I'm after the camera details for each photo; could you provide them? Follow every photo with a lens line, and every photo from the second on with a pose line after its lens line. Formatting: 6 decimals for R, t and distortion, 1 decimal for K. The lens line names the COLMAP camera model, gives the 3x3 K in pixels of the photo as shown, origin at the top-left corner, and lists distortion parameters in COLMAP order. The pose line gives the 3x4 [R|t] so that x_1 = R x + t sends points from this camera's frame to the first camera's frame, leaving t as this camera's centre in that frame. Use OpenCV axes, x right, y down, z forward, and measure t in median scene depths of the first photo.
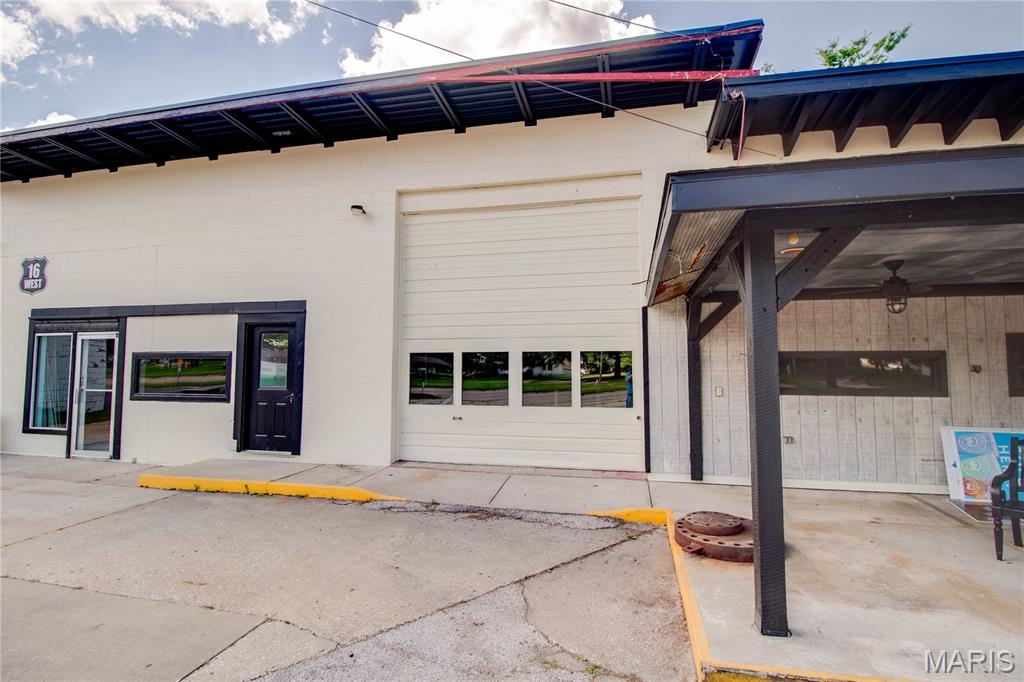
lens RADIAL K [[492.3, 0, 514.5], [0, 492.3, 330.0], [0, 0, 1]] dist [0.002143, -0.014139]
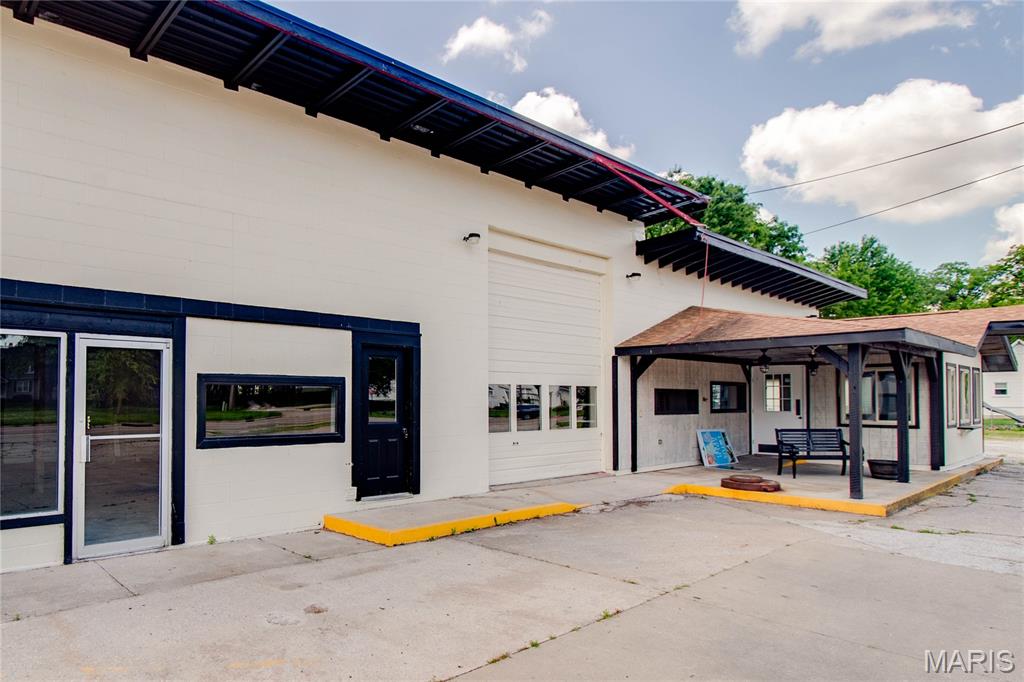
lens RADIAL K [[630.8, 0, 335.9], [0, 630.8, 381.6], [0, 0, 1]] dist [-0.003822, -0.000643]
pose [[0.646513, 0.022106, 0.762583, -1.612181], [-0.057815, 0.998125, 0.020082, 0.036791], [-0.760709, -0.057072, 0.646579, 0.421242]]
